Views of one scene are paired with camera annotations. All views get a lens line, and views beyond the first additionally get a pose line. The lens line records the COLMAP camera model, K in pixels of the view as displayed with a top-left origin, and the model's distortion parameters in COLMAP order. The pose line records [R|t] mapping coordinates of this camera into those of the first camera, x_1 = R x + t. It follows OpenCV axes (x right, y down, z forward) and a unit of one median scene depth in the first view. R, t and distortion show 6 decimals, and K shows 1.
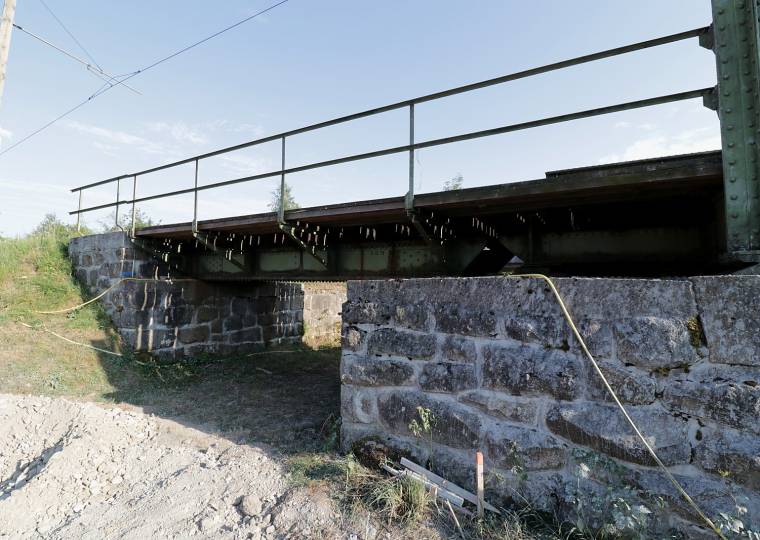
lens RADIAL K [[371.6, 0, 383.3], [0, 371.6, 260.6], [0, 0, 1]] dist [-0.001669, -0.013045]
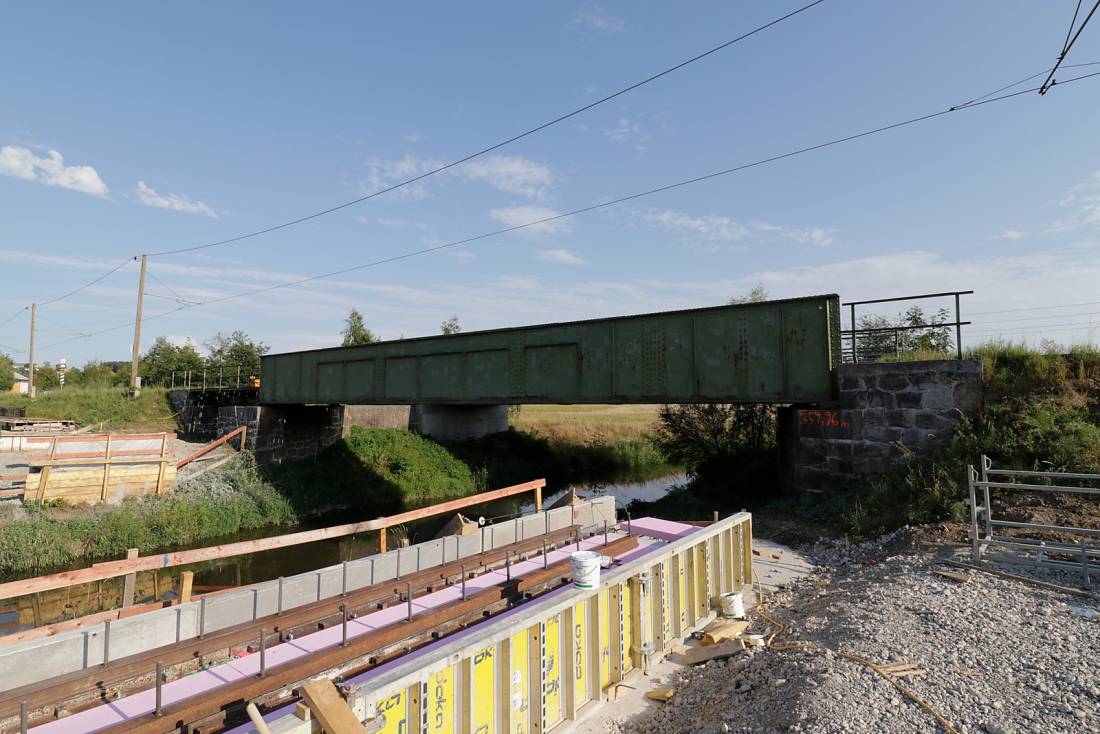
lens RADIAL K [[568.8, 0, 550.0], [0, 568.8, 367.0], [0, 0, 1]] dist [0.000086, -0.000235]
pose [[0.990870, -0.007725, -0.134603, 1.165636], [0.007410, 0.999969, -0.002839, -0.097197], [0.134620, 0.001816, 0.990896, -1.293927]]
